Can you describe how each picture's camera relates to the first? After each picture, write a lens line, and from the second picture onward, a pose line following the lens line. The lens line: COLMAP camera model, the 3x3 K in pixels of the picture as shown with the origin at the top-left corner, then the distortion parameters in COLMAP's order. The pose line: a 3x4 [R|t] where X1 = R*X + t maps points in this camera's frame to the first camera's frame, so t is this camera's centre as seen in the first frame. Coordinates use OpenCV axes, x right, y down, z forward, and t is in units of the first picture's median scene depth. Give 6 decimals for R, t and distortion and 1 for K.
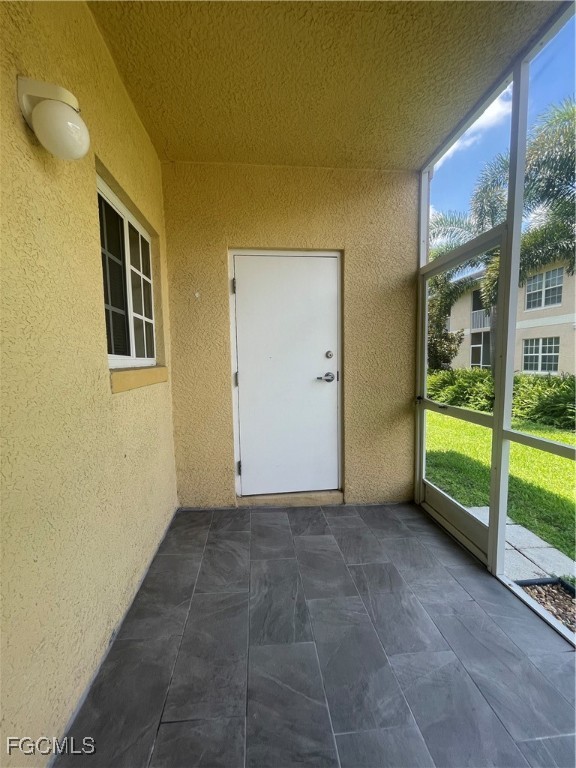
lens RADIAL K [[311.2, 0, 286.2], [0, 311.2, 388.2], [0, 0, 1]] dist [0.001362, 0.000237]
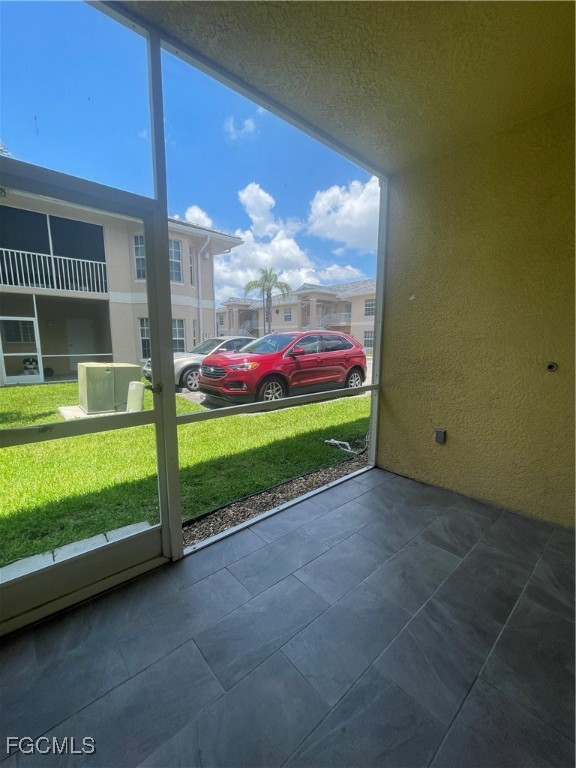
lens RADIAL K [[311.2, 0, 286.2], [0, 311.2, 388.2], [0, 0, 1]] dist [0.001362, 0.000237]
pose [[-0.577449, -0.106145, 0.809498, -0.355299], [0.081145, 0.979141, 0.186273, -0.131906], [-0.812384, 0.173250, -0.556791, 1.365404]]
